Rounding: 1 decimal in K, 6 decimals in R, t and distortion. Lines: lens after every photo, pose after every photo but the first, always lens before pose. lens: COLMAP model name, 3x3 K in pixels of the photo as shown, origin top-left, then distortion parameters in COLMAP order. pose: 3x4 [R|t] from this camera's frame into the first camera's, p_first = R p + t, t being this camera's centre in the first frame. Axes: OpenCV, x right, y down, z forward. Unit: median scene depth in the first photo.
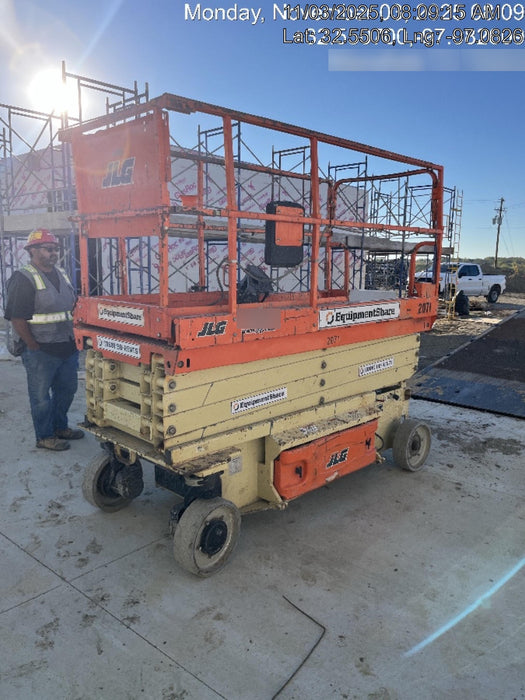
lens RADIAL K [[527.0, 0, 264.6], [0, 527.0, 344.0], [0, 0, 1]] dist [0.042488, -0.054464]
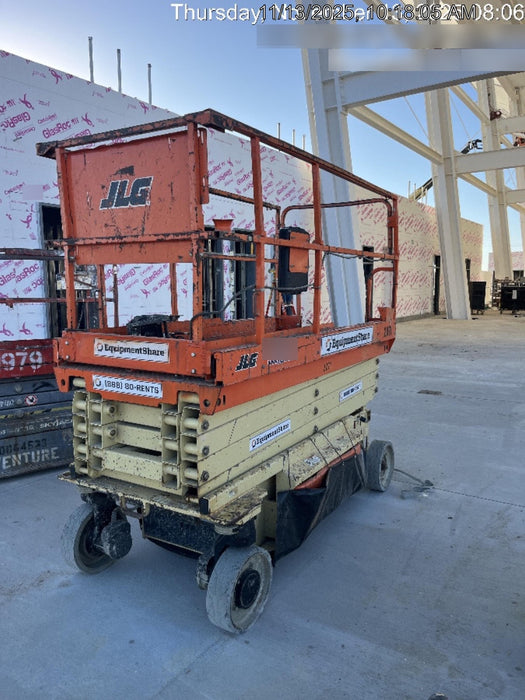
lens RADIAL K [[527.0, 0, 256.2], [0, 527.0, 351.8], [0, 0, 1]] dist [0.042488, -0.054464]
pose [[0.970556, -0.039855, 0.237557, -0.266328], [0.047343, 0.998543, -0.025897, -0.019106], [-0.236179, 0.036381, 0.971028, 0.080962]]
